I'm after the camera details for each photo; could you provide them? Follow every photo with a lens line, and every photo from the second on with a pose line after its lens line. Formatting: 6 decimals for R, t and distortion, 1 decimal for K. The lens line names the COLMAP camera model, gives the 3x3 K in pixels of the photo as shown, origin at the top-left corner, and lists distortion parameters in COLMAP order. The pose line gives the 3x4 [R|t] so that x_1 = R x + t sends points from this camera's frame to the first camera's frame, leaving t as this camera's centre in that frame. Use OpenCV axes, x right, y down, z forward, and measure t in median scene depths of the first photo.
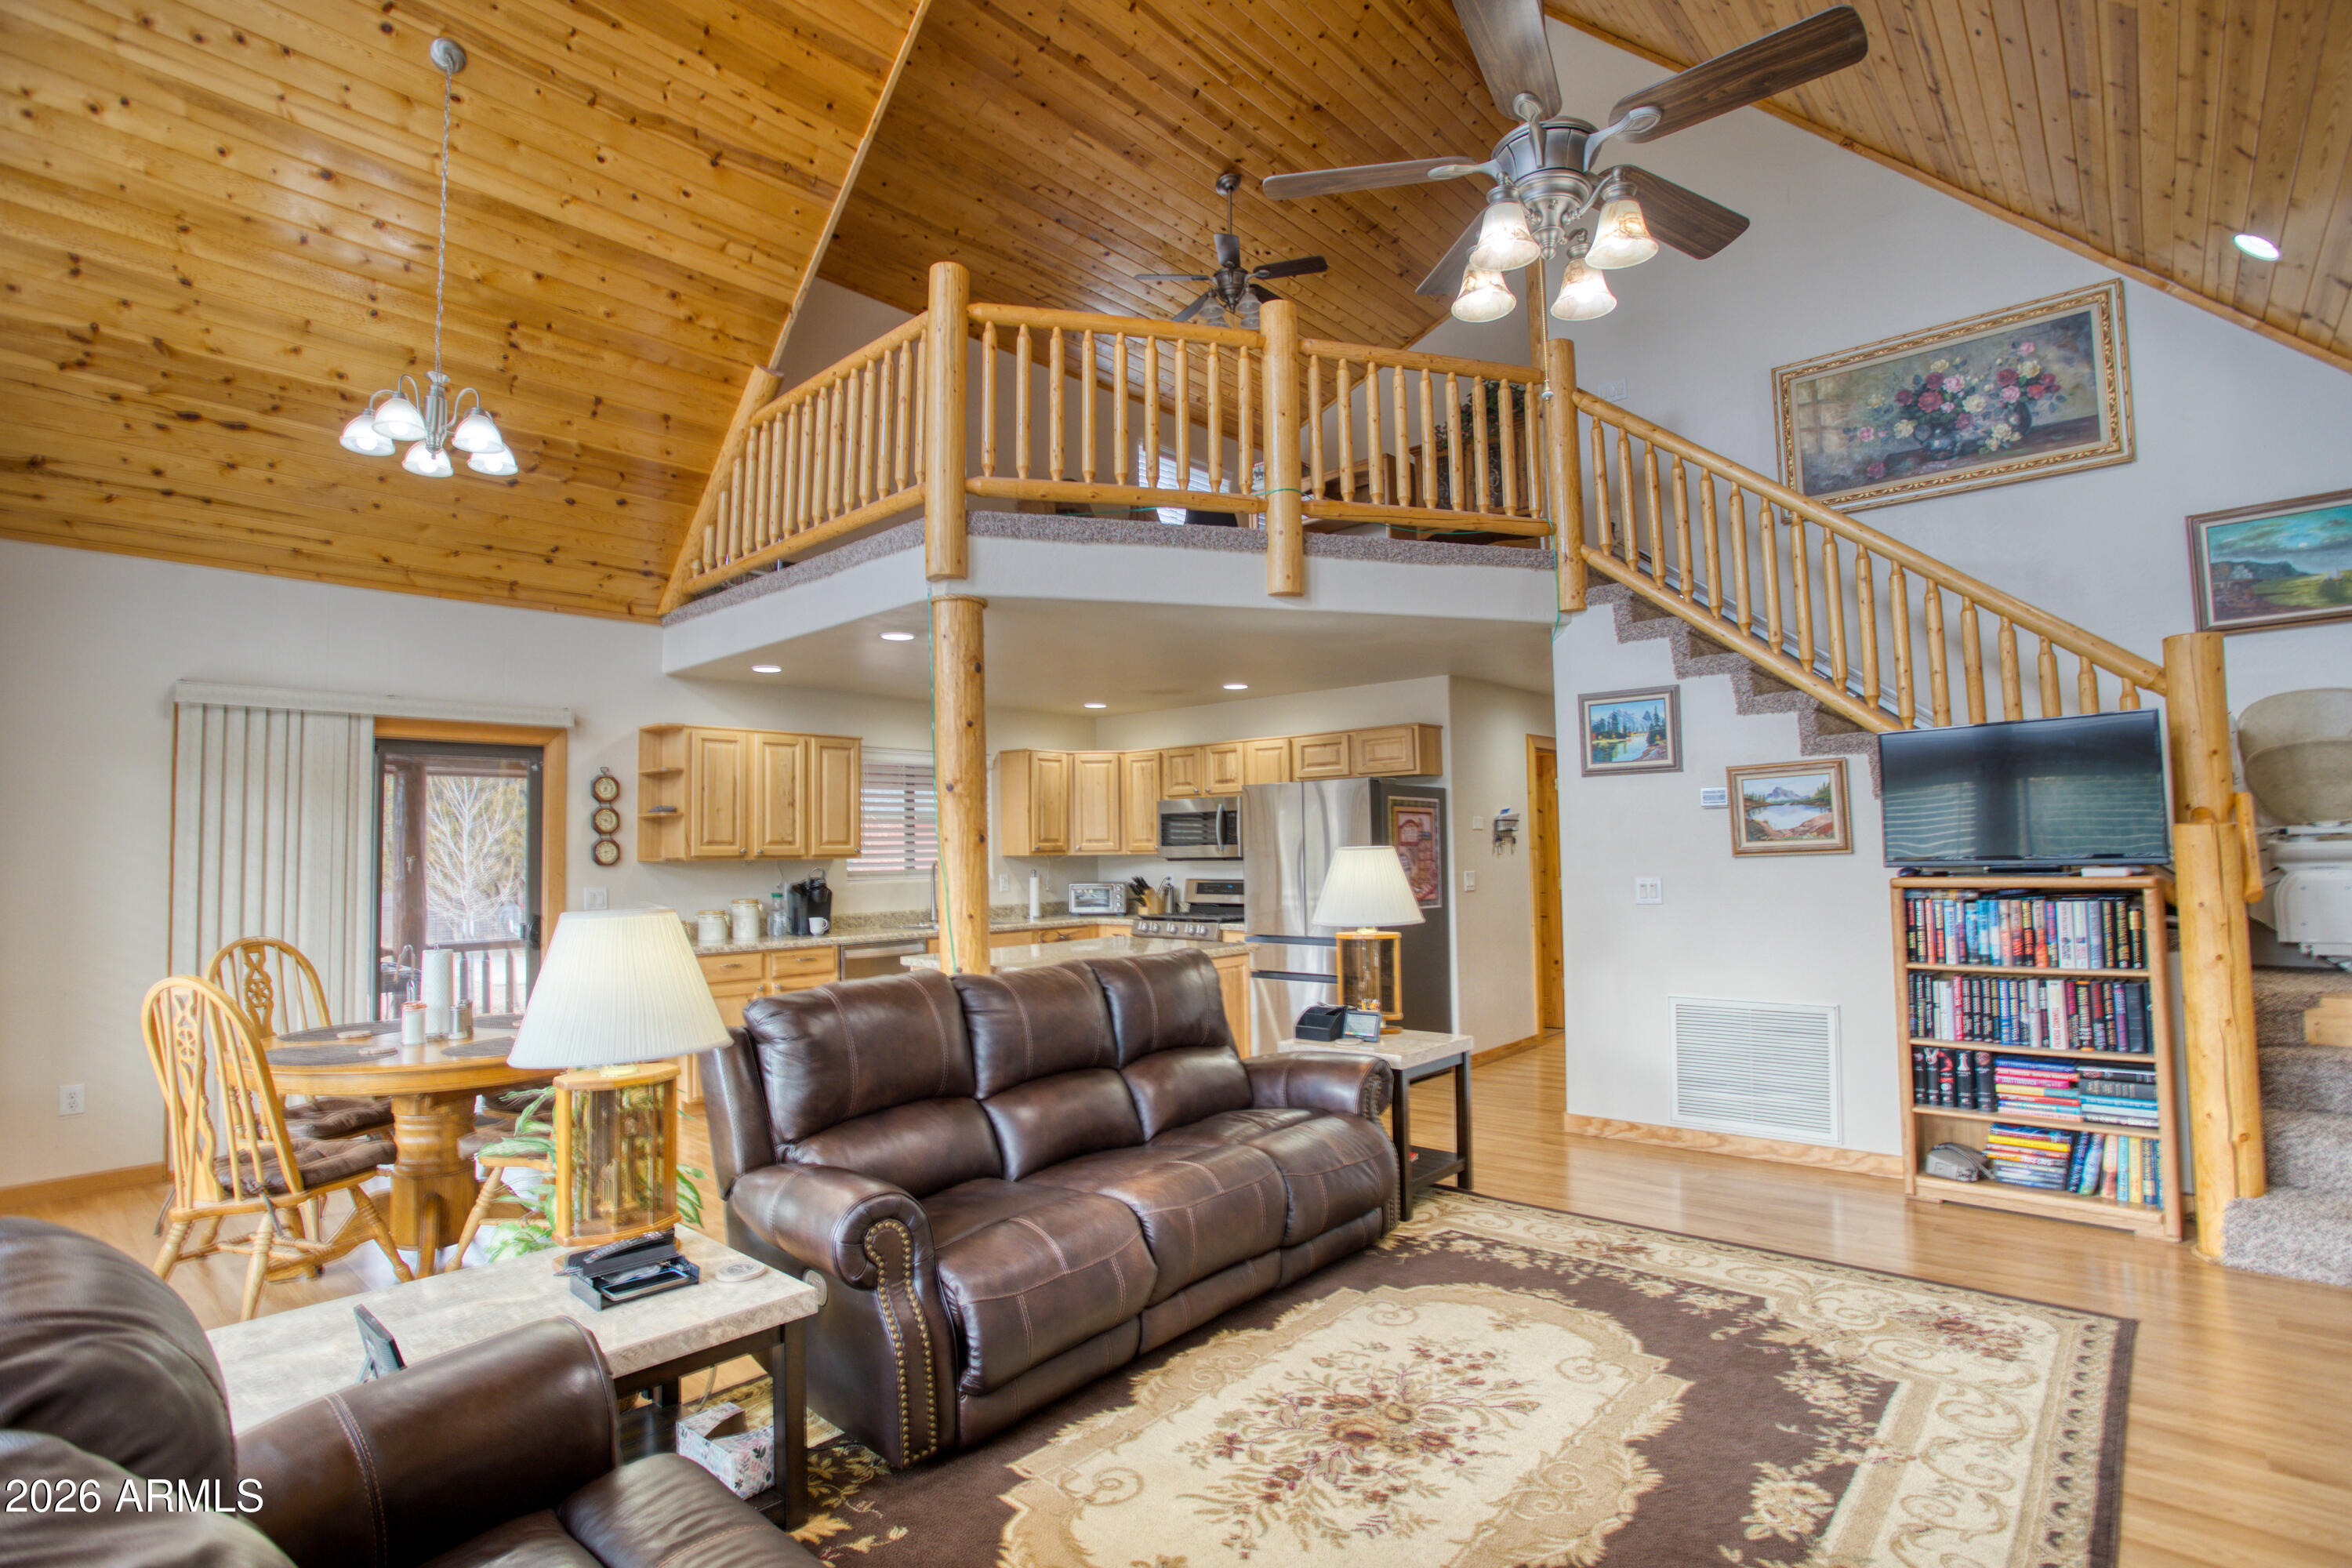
lens RADIAL K [[1123.6, 0, 1177.7], [0, 1123.6, 779.7], [0, 0, 1]] dist [-0.003016, -0.000271]
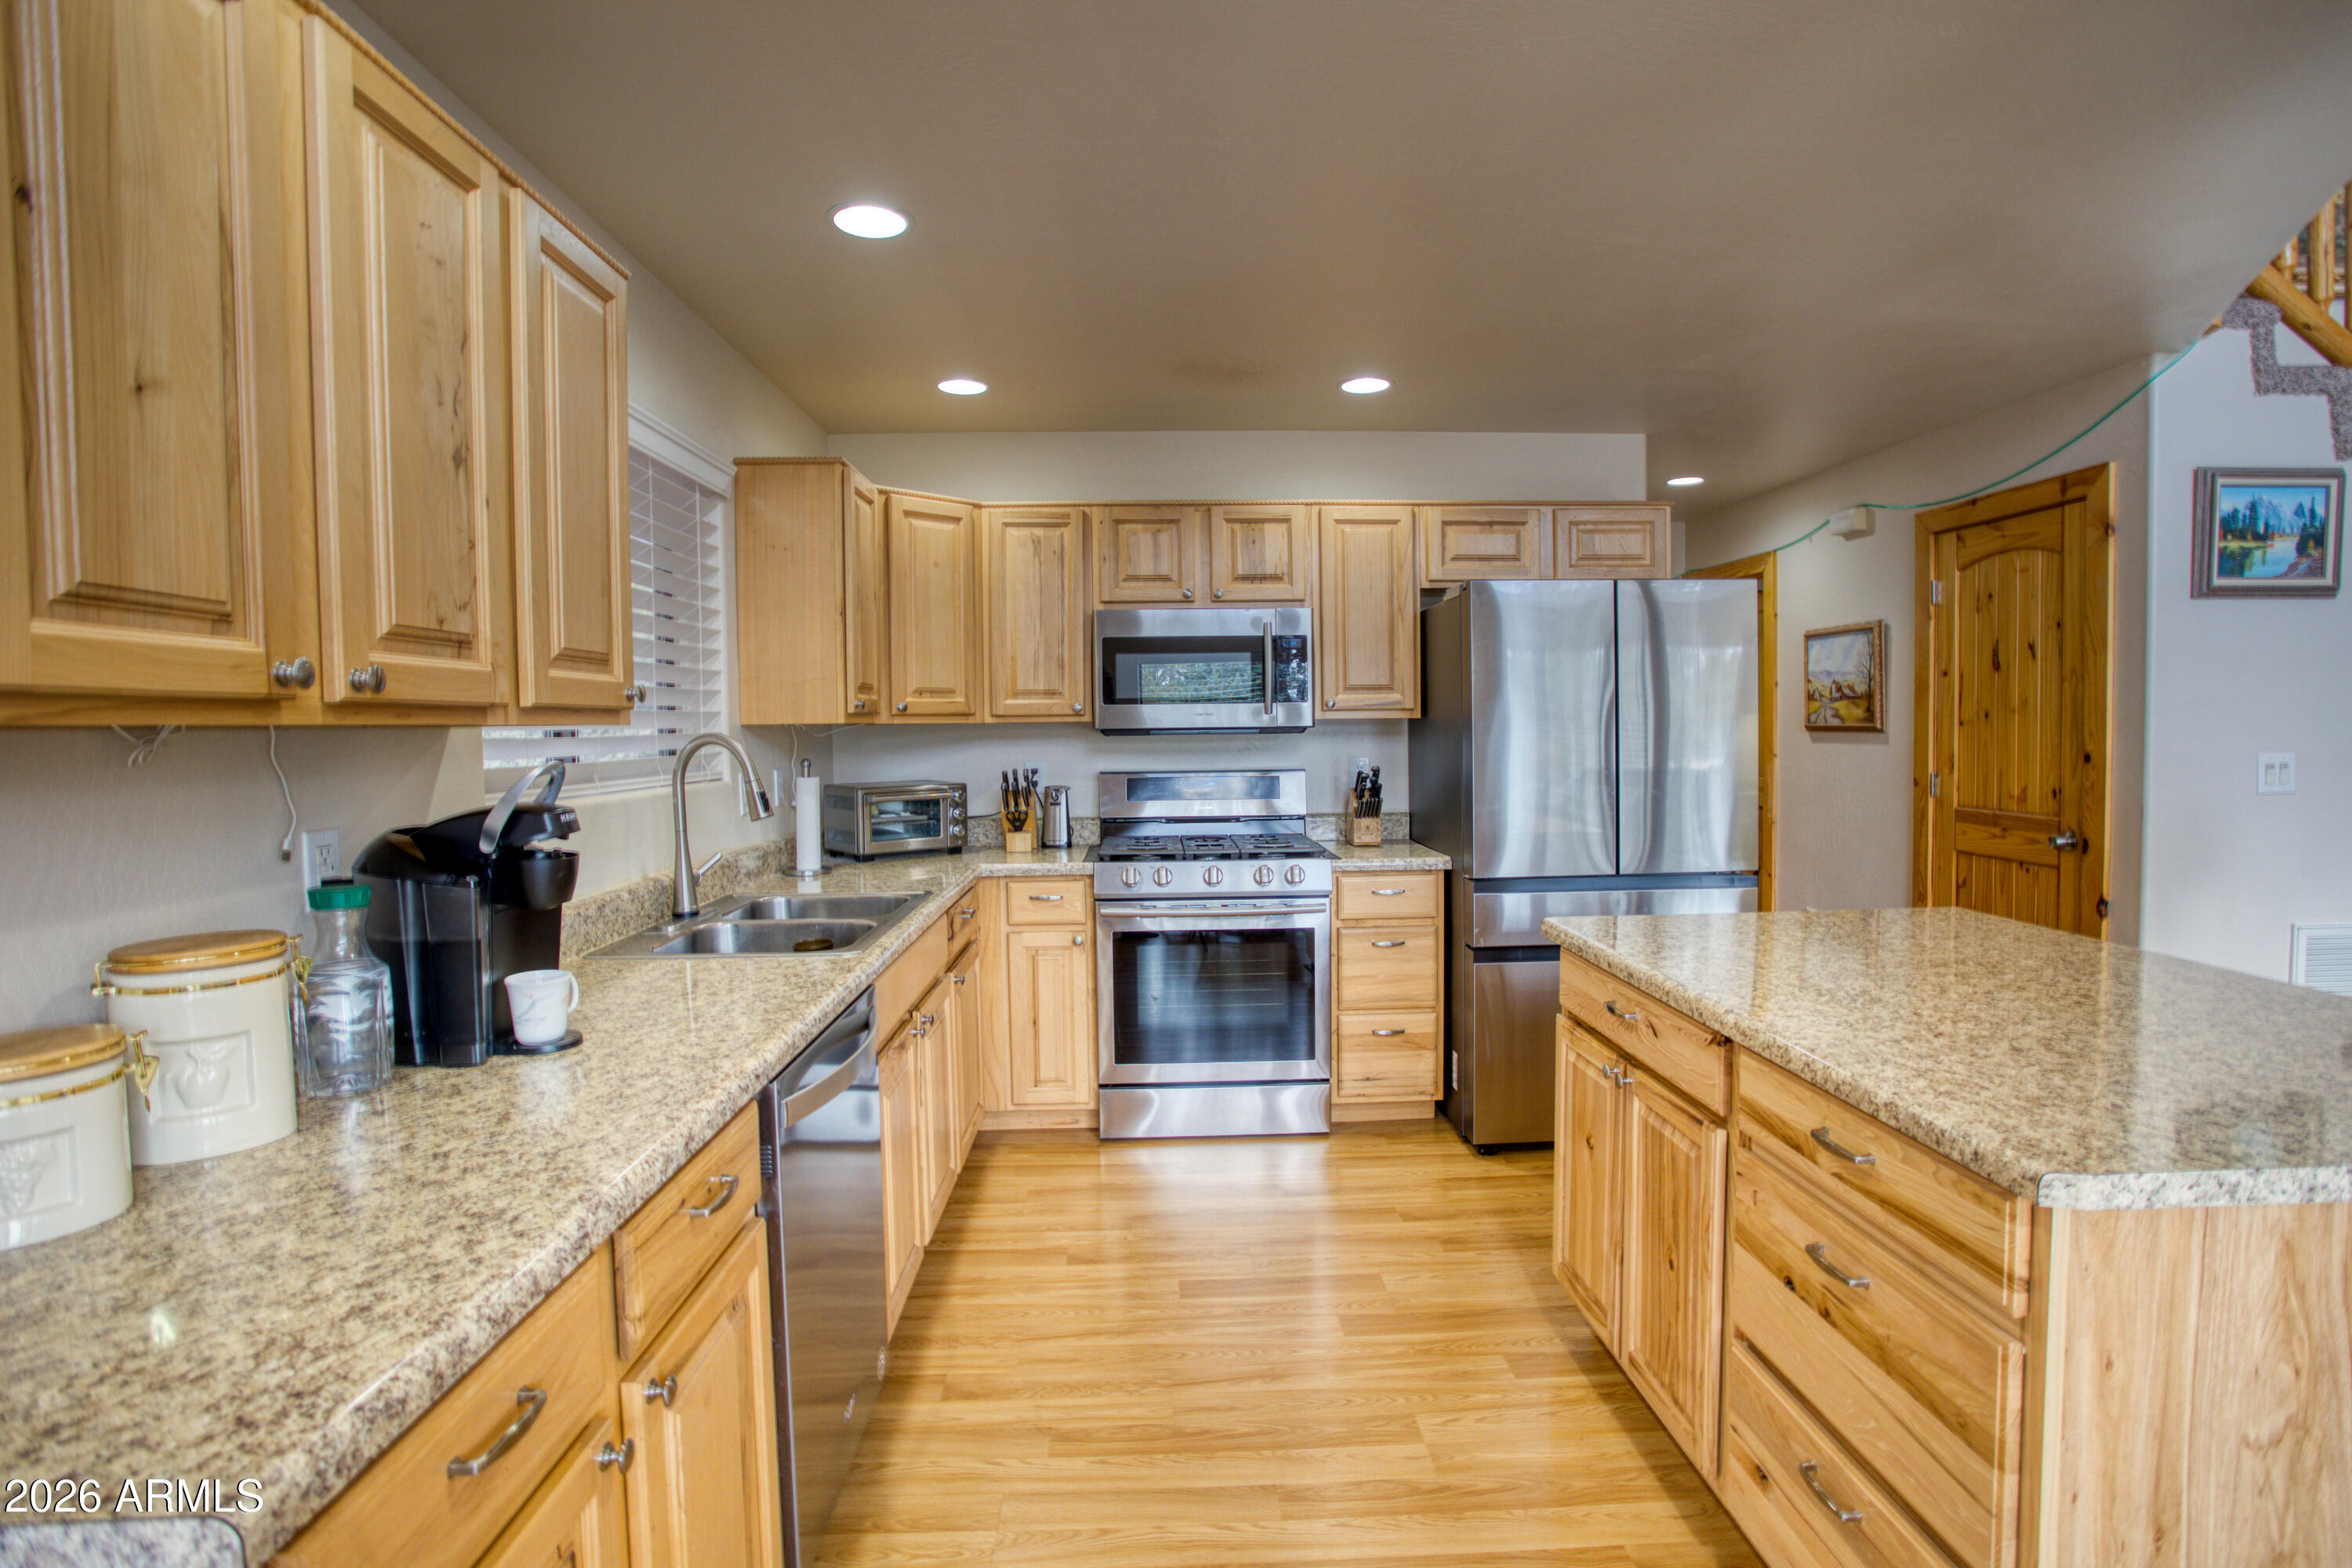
lens RADIAL K [[1123.6, 0, 1189.7], [0, 1123.6, 770.6], [0, 0, 1]] dist [-0.003016, -0.000271]
pose [[0.708749, -0.023172, 0.705080, -0.502321], [-0.046022, 0.995813, 0.078988, 0.072242], [-0.703958, -0.088432, 0.704715, 0.955960]]
